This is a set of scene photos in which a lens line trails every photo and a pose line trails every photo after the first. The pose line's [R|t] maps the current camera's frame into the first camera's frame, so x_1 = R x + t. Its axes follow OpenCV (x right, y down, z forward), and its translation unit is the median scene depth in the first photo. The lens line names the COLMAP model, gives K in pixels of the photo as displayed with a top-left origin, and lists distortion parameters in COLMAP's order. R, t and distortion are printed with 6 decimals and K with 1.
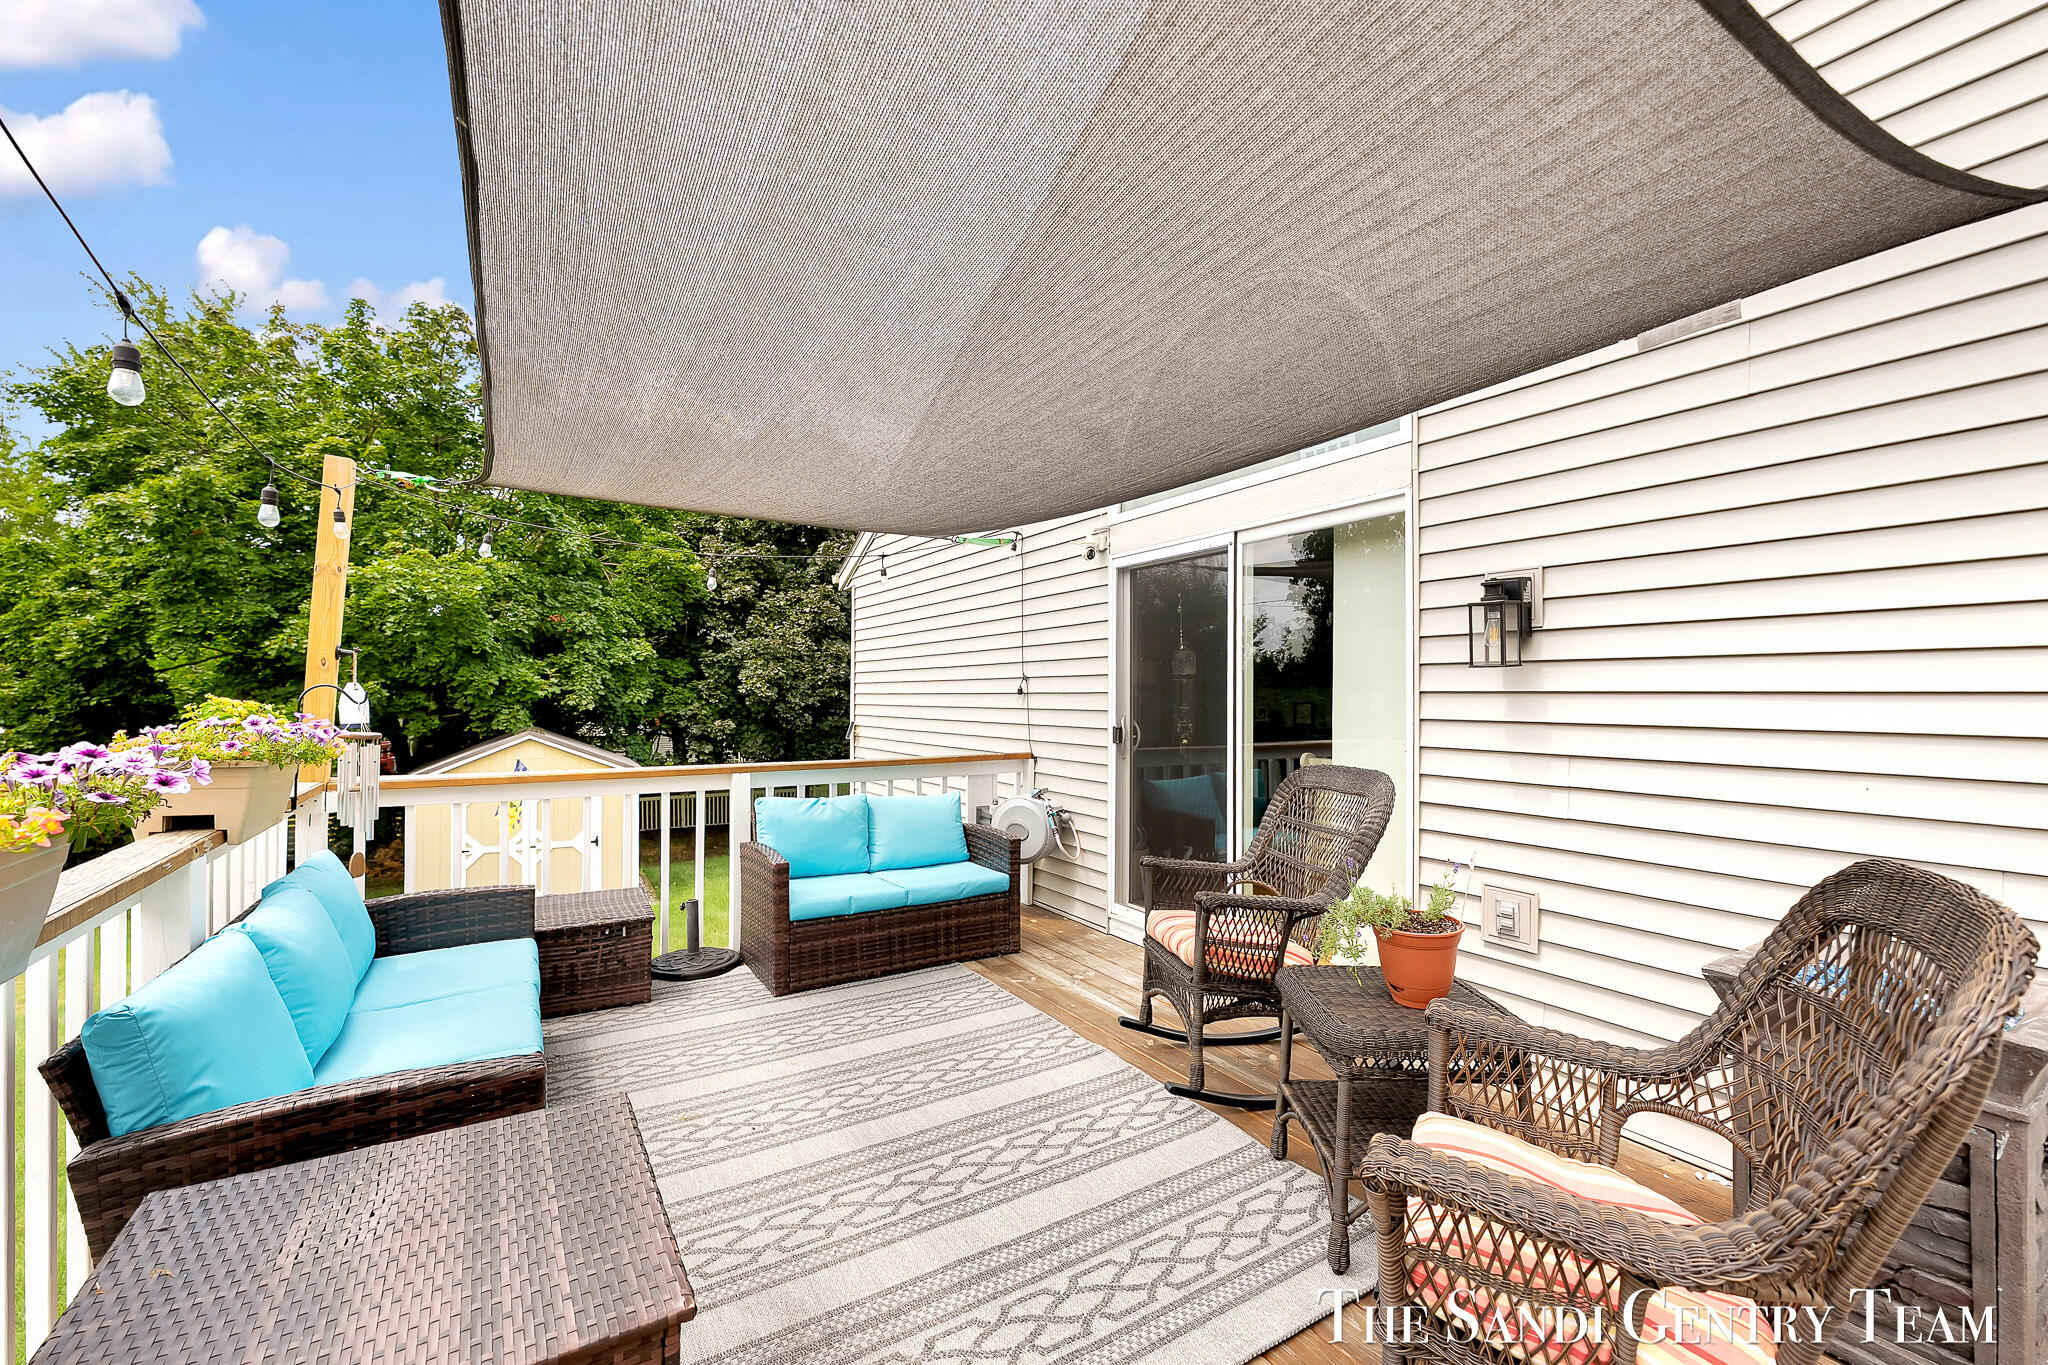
lens RADIAL K [[847.7, 0, 1024.0], [0, 847.7, 682.5], [0, 0, 1]] dist [0.001835, -0.000182]
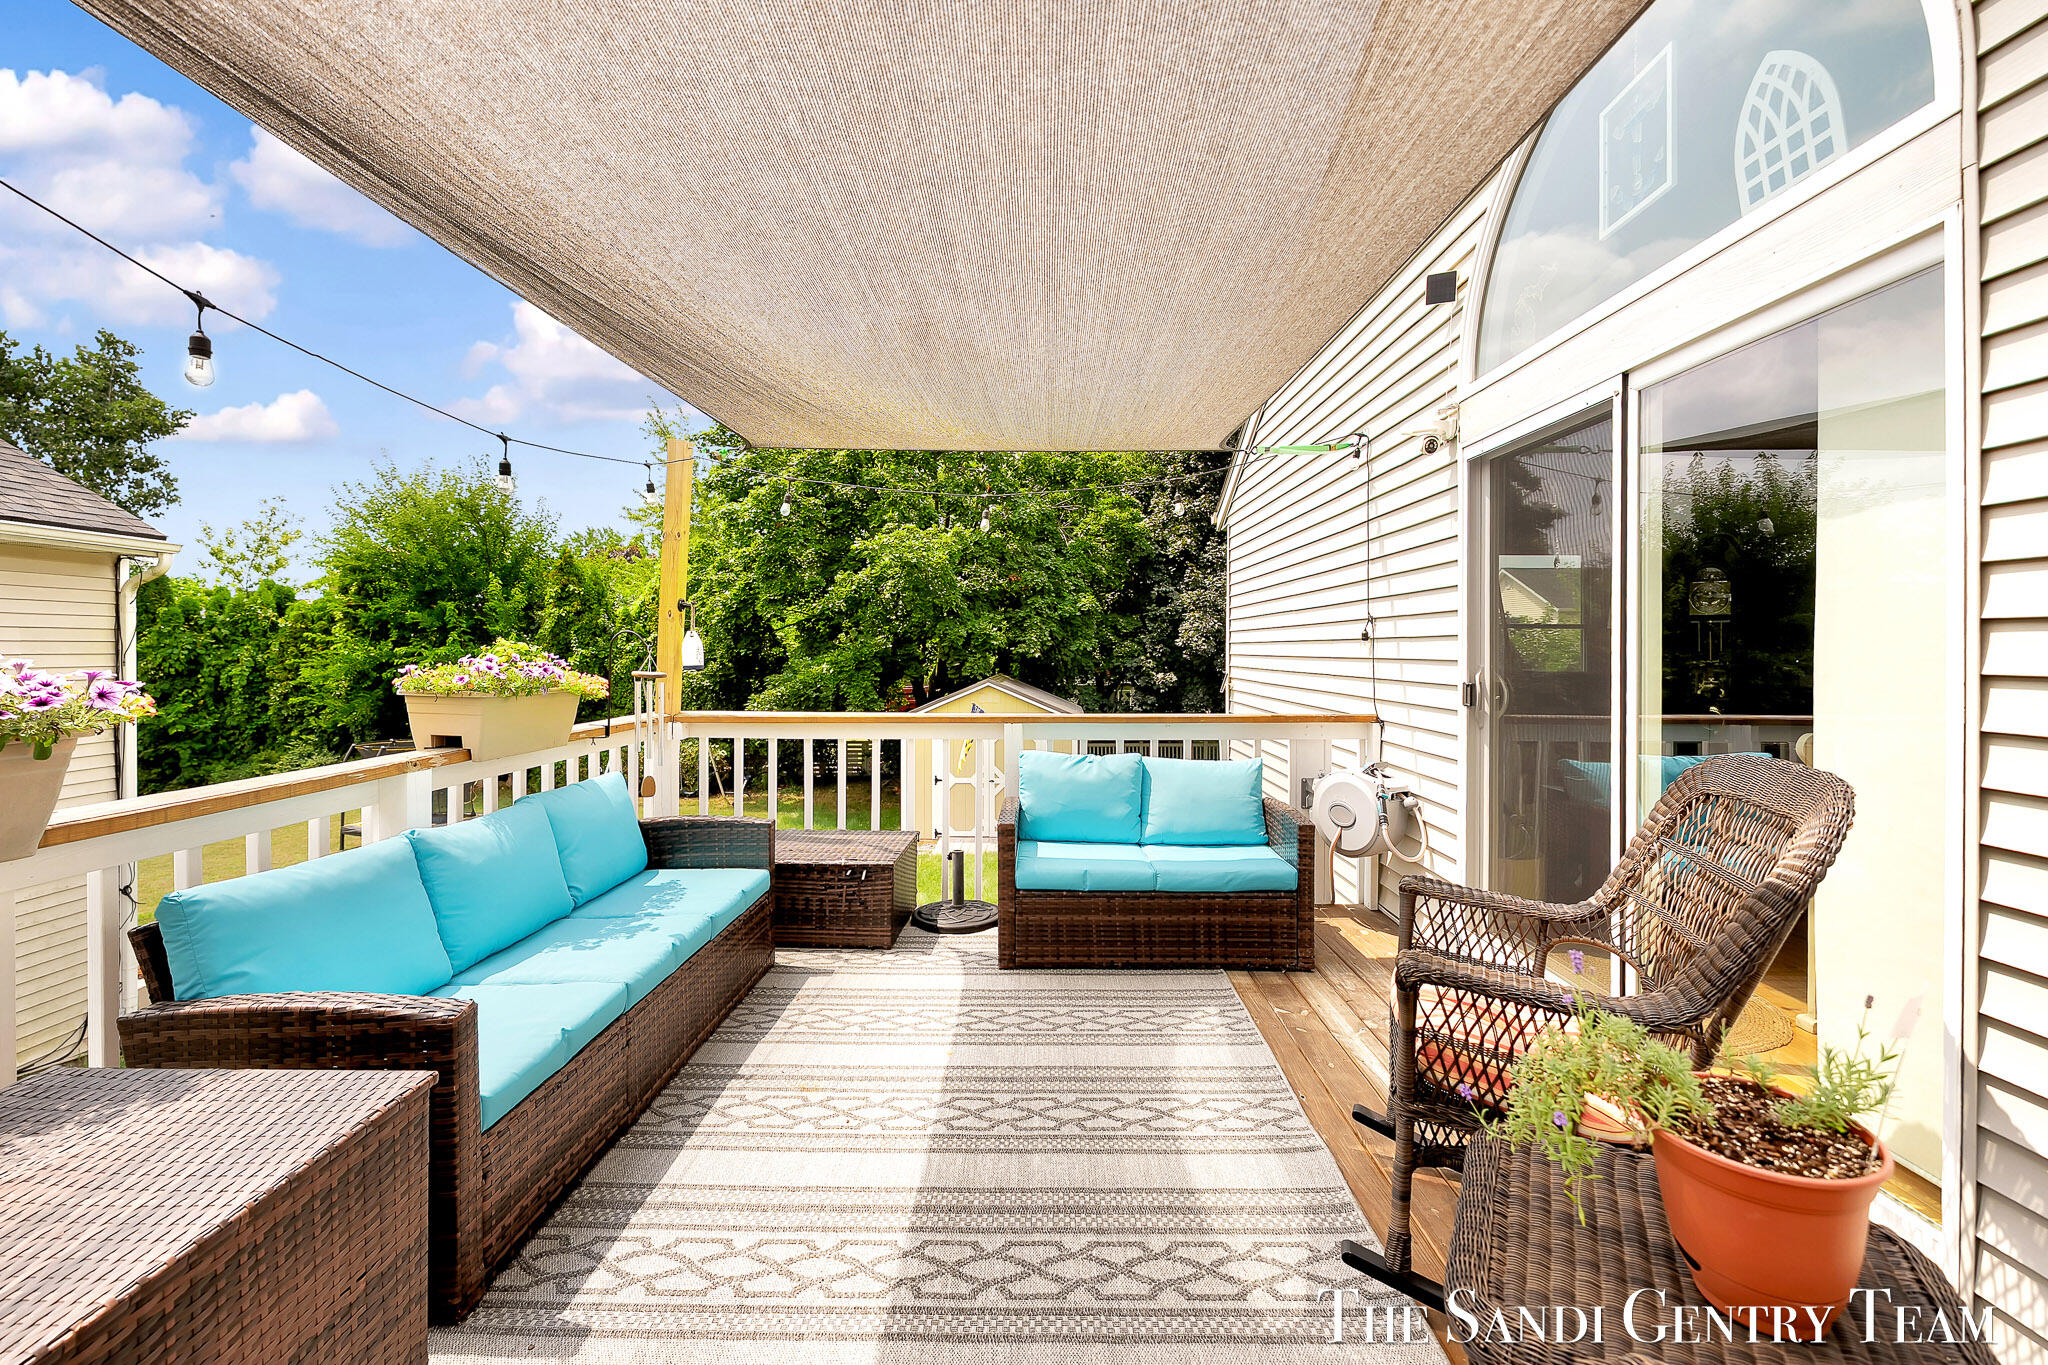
lens RADIAL K [[846.5, 0, 1023.6], [0, 846.5, 645.1], [0, 0, 1]] dist [0.000335, -0.000369]
pose [[0.844574, -0.003750, -0.535426, 0.191228], [0.008892, 0.999936, 0.007022, 0.012895], [0.535365, -0.010691, 0.844553, 0.214754]]
